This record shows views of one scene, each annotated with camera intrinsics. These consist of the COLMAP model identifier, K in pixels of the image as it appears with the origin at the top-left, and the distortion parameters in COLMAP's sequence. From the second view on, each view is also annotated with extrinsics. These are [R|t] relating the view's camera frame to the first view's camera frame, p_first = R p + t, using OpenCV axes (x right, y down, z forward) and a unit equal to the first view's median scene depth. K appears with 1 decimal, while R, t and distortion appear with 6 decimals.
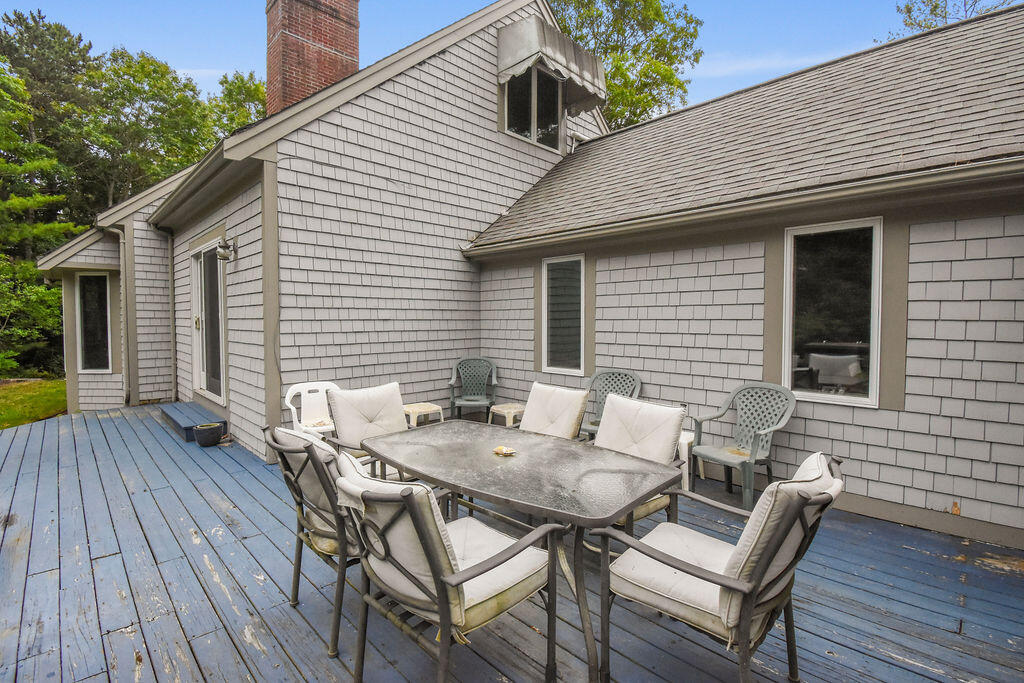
lens RADIAL K [[461.3, 0, 507.6], [0, 461.3, 338.4], [0, 0, 1]] dist [-0.021263, -0.005866]
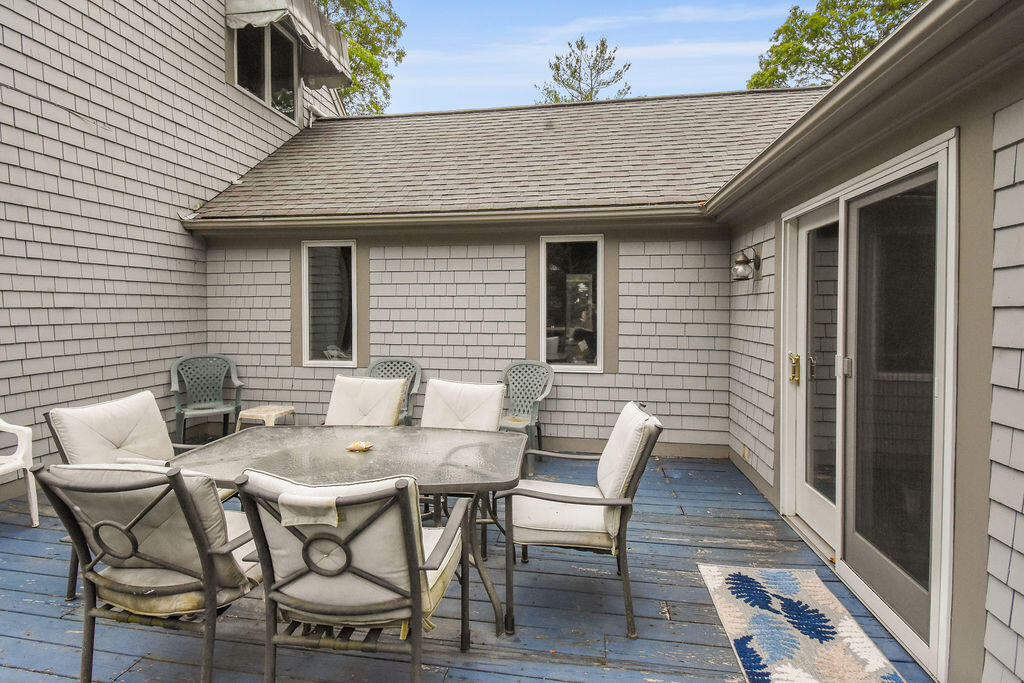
lens RADIAL K [[461.3, 0, 537.9], [0, 461.3, 323.3], [0, 0, 1]] dist [-0.021263, -0.005866]
pose [[0.781549, -0.016553, 0.623625, -0.132728], [0.022655, 0.999742, -0.001856, 0.000680], [-0.623433, 0.015579, 0.781722, 0.013661]]
